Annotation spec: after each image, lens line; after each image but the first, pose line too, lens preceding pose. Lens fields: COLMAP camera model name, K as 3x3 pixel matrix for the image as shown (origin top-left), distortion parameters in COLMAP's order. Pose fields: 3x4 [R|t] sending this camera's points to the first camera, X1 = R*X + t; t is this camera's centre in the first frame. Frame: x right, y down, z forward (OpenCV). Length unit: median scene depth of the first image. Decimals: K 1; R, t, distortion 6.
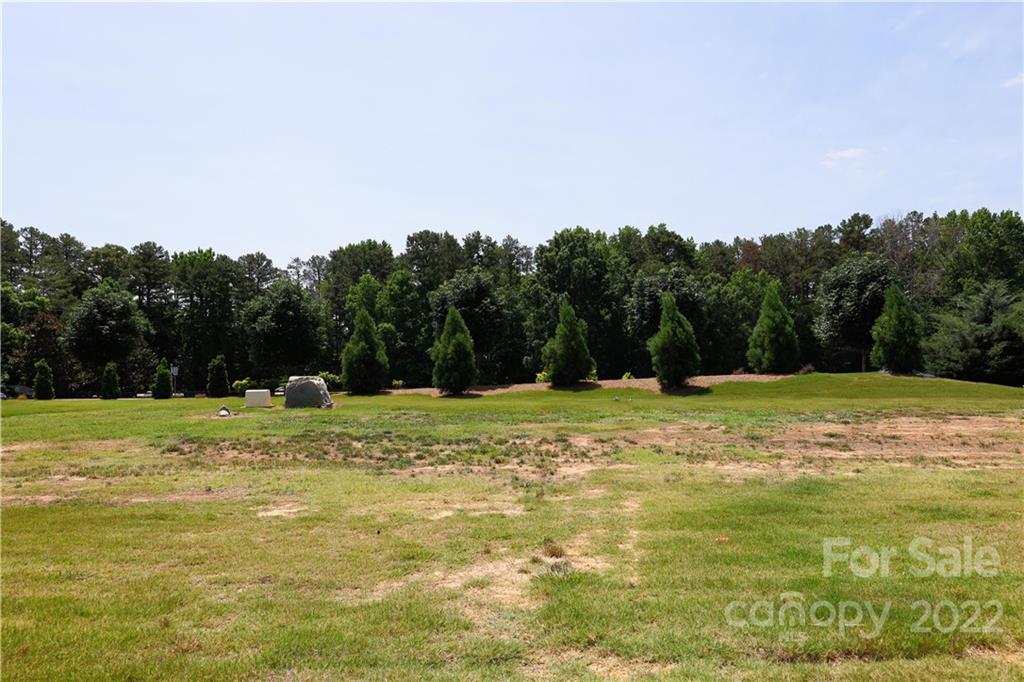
lens RADIAL K [[598.7, 0, 509.8], [0, 598.7, 340.8], [0, 0, 1]] dist [-0.012943, -0.000741]
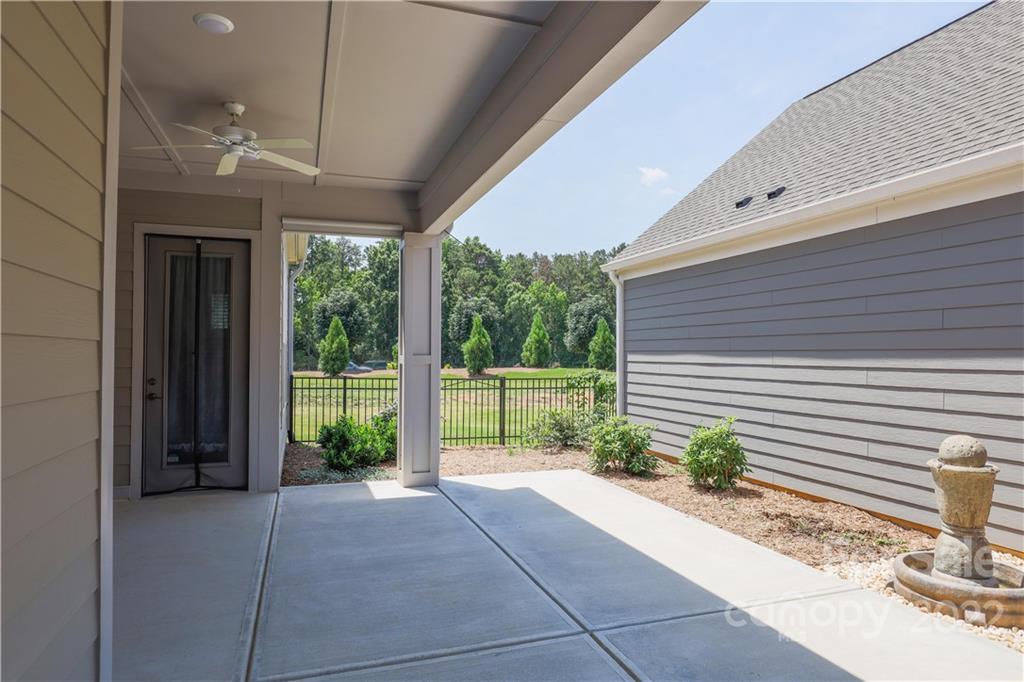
lens RADIAL K [[598.7, 0, 509.8], [0, 598.7, 340.8], [0, 0, 1]] dist [-0.012943, -0.000741]
pose [[0.950332, 0.039442, 0.308729, -0.124954], [-0.046493, 0.998798, 0.015512, -0.036747], [-0.307747, -0.029095, 0.951023, -0.486053]]
